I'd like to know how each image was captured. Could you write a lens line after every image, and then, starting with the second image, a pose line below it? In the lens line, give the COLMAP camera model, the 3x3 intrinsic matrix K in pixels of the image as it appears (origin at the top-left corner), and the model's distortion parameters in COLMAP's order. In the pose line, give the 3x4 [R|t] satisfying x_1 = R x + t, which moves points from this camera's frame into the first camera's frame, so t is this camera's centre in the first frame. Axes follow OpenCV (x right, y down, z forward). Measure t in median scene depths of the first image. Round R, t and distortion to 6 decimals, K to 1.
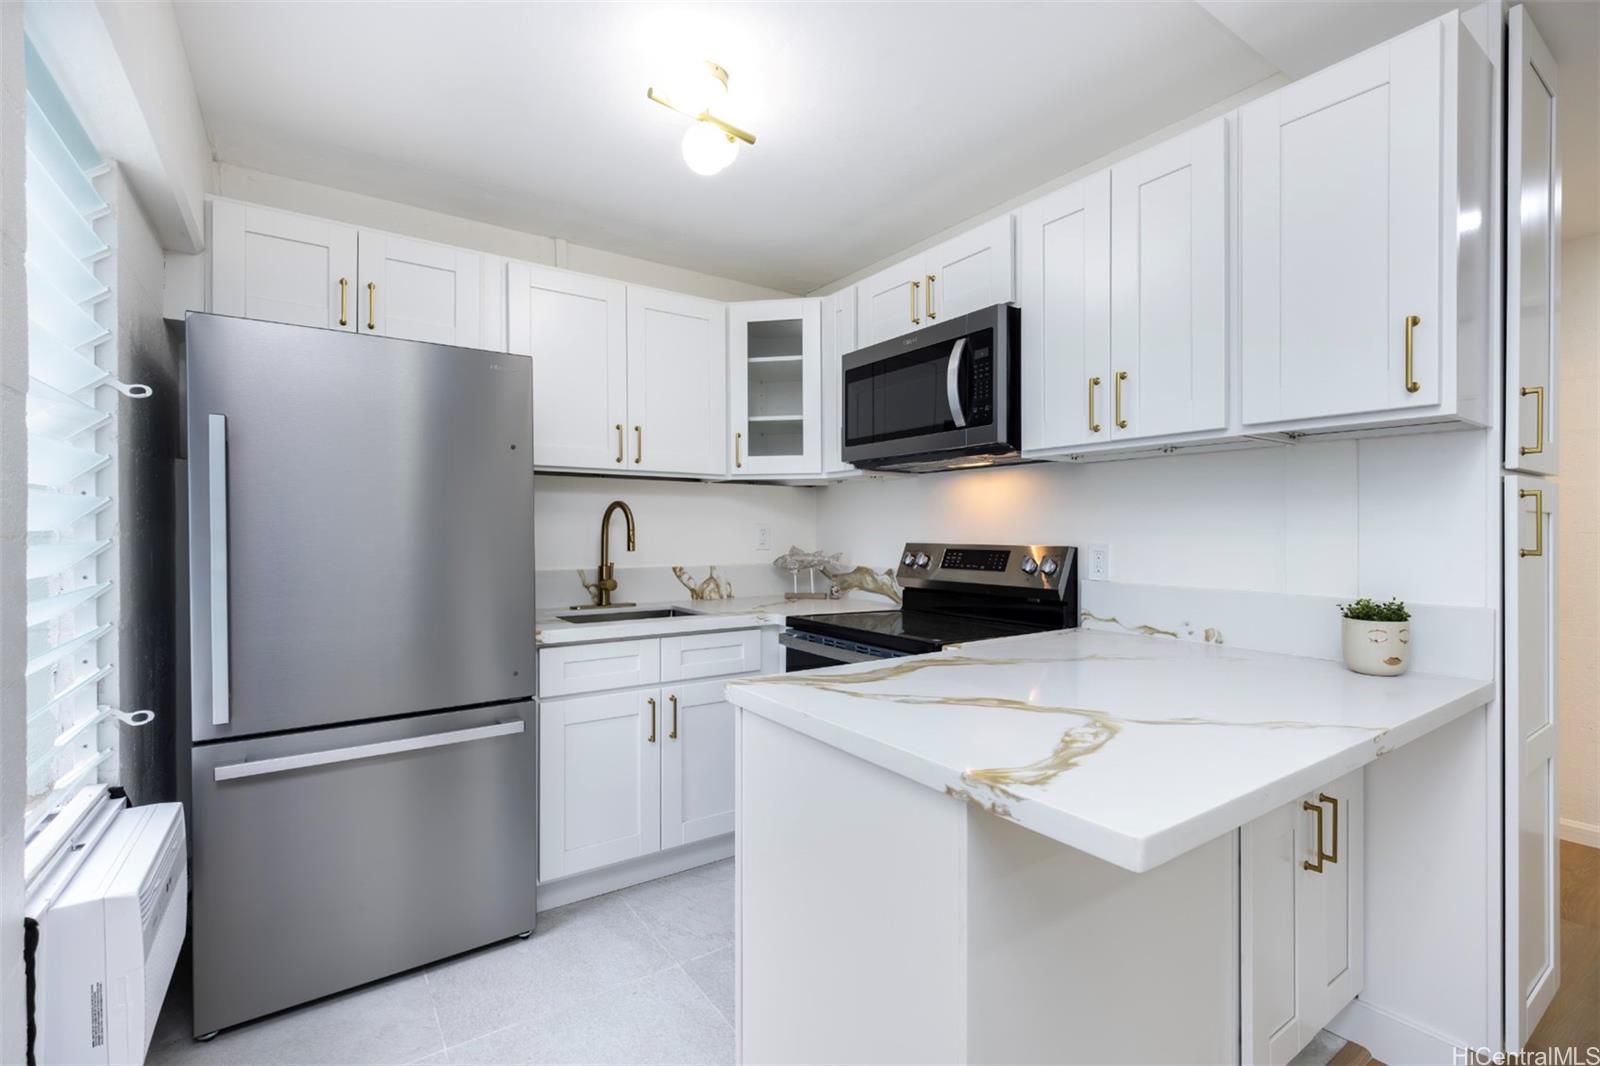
lens RADIAL K [[717.3, 0, 800.0], [0, 717.3, 533.0], [0, 0, 1]] dist [0.029597, -0.000187]
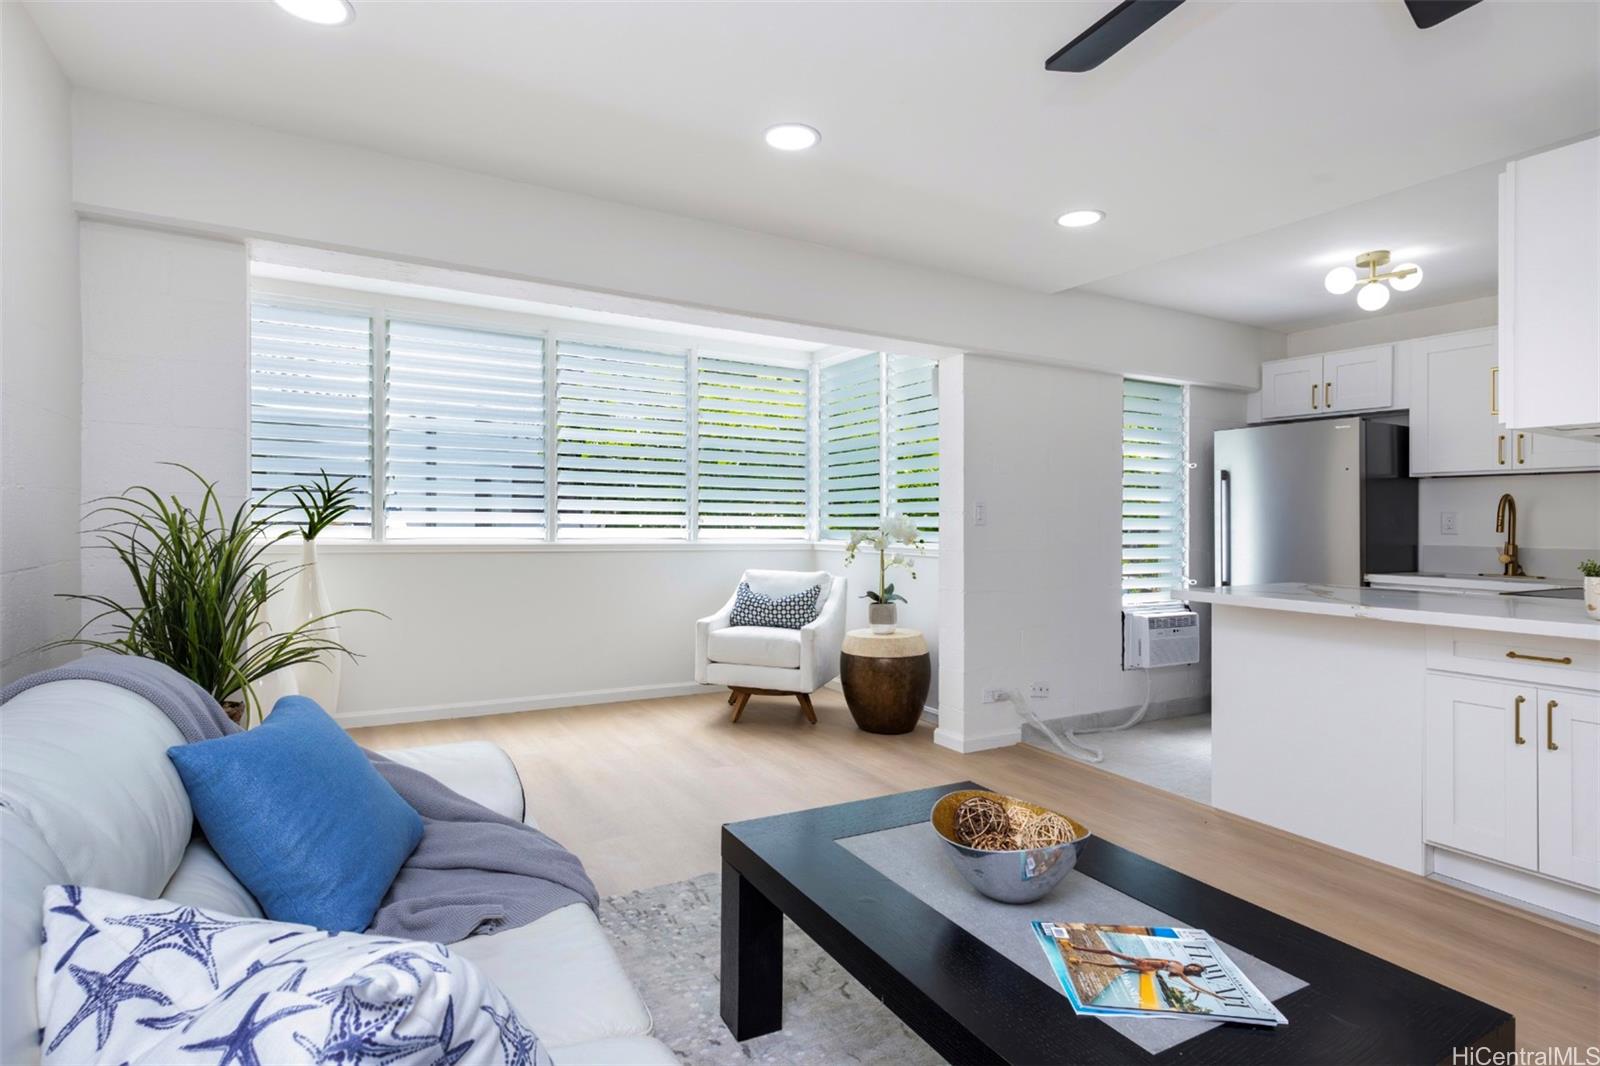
lens RADIAL K [[823.6, 0, 792.2], [0, 823.6, 500.9], [0, 0, 1]] dist [0.033280, -0.024869]
pose [[-0.058380, -0.024282, -0.997999, 1.480510], [-0.014986, 0.999613, -0.023445, 0.025264], [0.998182, 0.013588, -0.058721, -0.219350]]
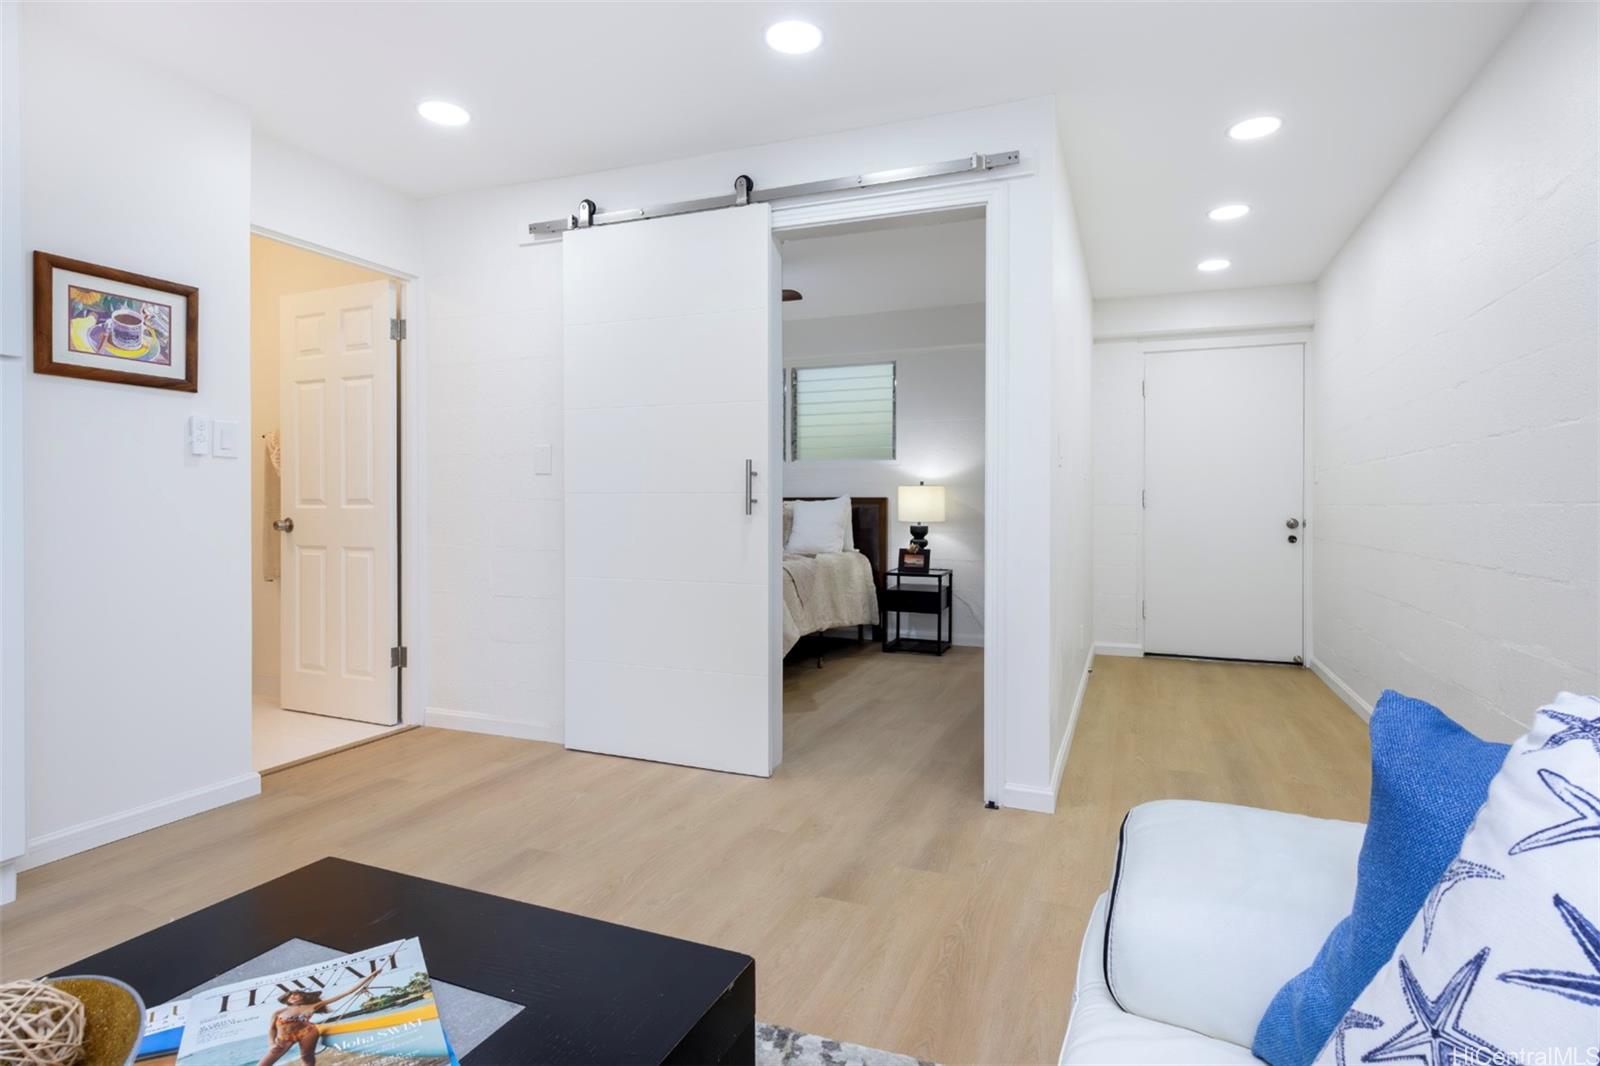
lens RADIAL K [[823.6, 0, 792.2], [0, 823.6, 500.9], [0, 0, 1]] dist [0.033280, -0.024869]
pose [[0.824922, 0.004344, 0.565230, 0.905003], [-0.003645, 0.999991, -0.002367, 0.087160], [-0.565235, -0.000108, 0.824930, -0.416104]]
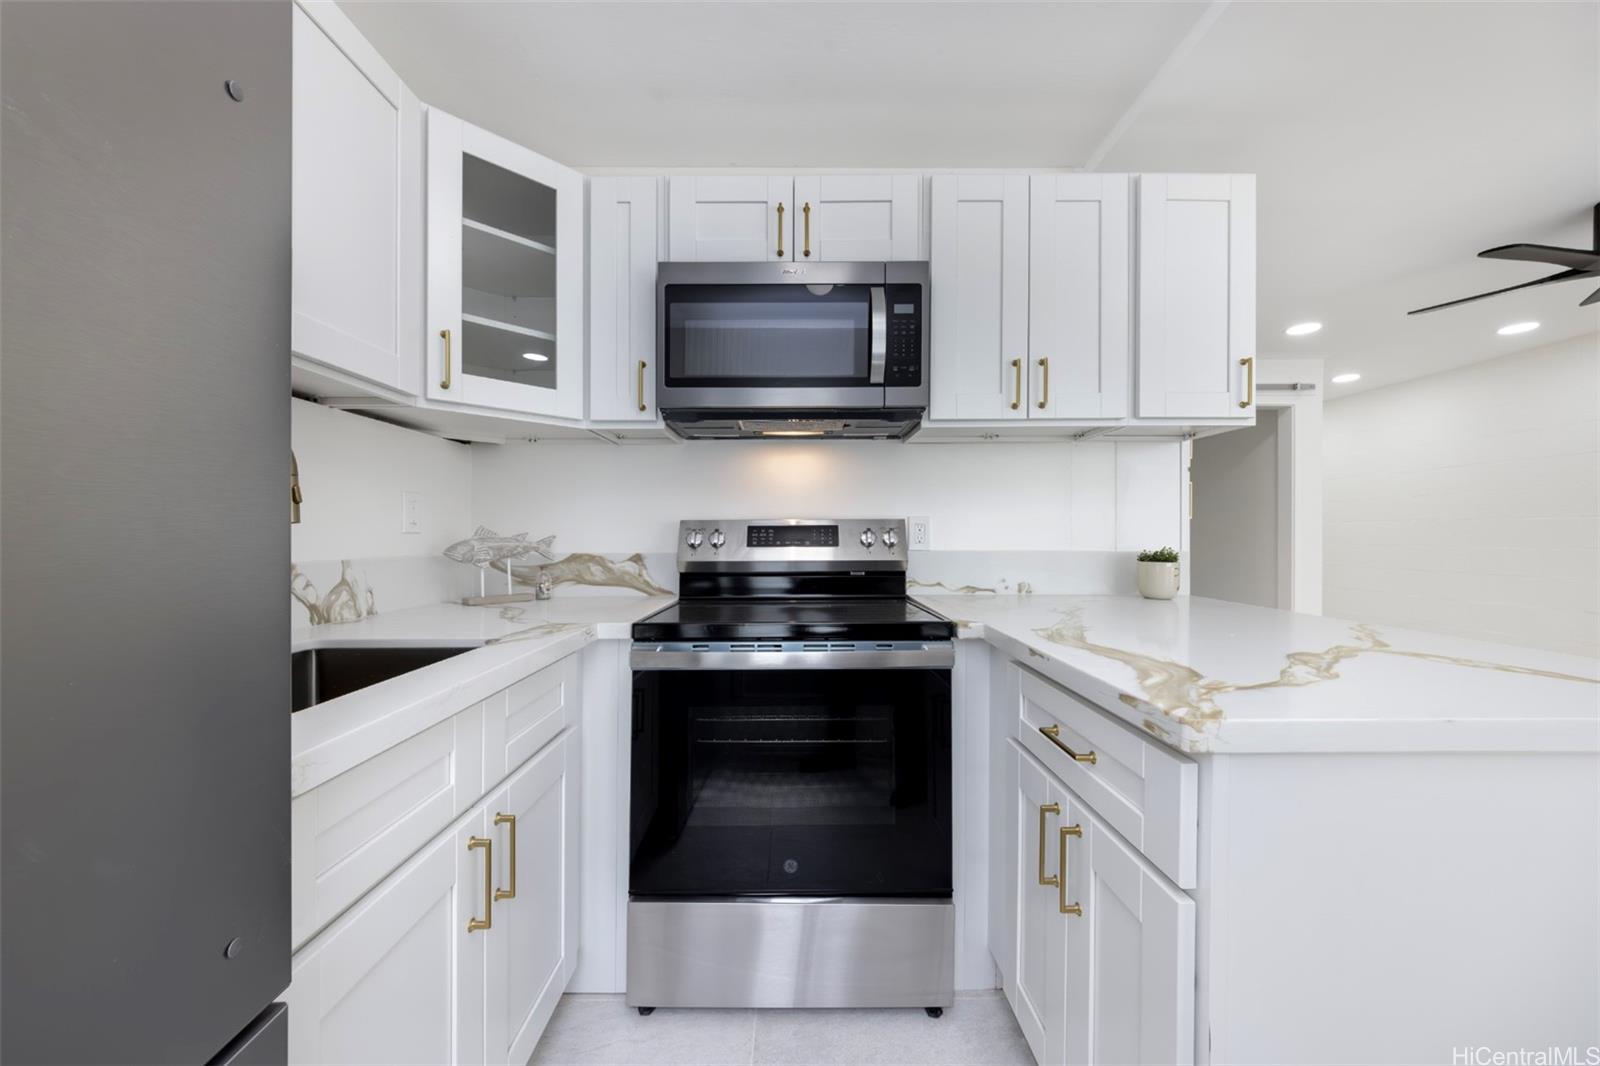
lens RADIAL K [[584.3, 0, 790.8], [0, 584.3, 530.6], [0, 0, 1]] dist [0.005645, -0.000113]
pose [[0.559928, 0.002049, 0.828539, -0.390030], [0.006926, 0.999950, -0.007154, 0.036611], [-0.828513, 0.009744, 0.559886, 0.594518]]
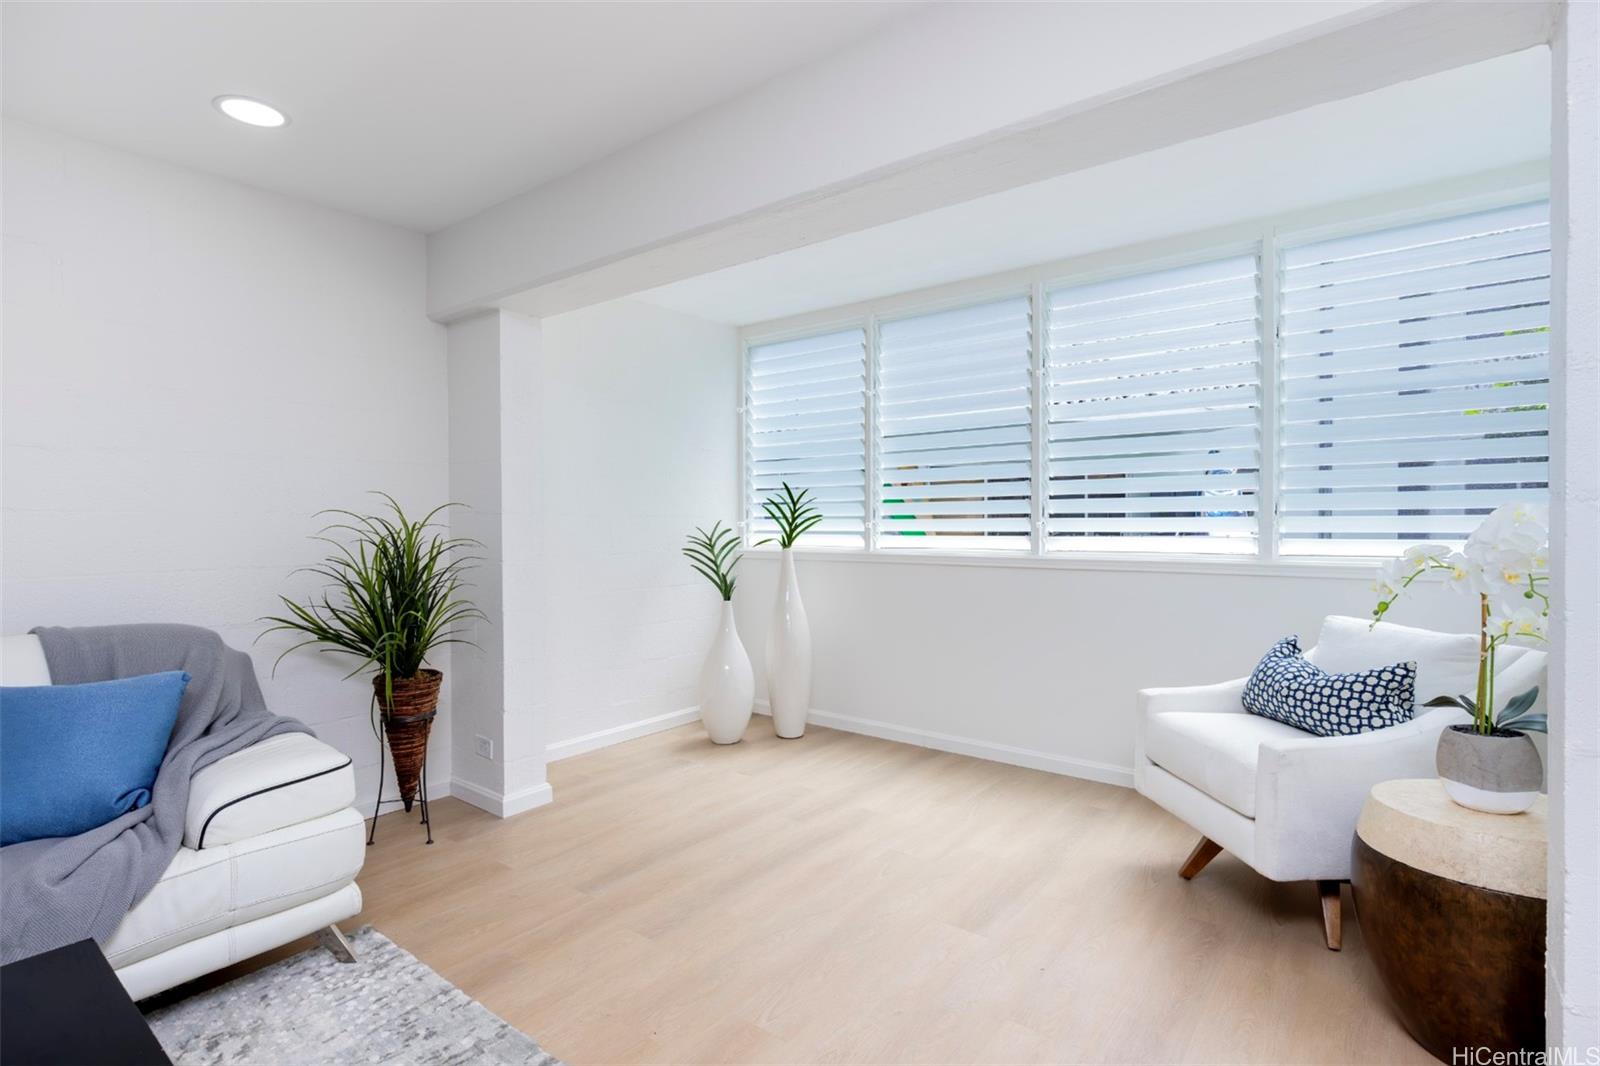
lens RADIAL K [[780.0, 0, 800.0], [0, 780.0, 533.0], [0, 0, 1]] dist [0.000069, 0.000625]
pose [[-0.952012, 0.009055, -0.305927, 0.423119], [0.004442, 0.999866, 0.015773, 0.019733], [0.306029, 0.013657, -0.951924, 0.336236]]
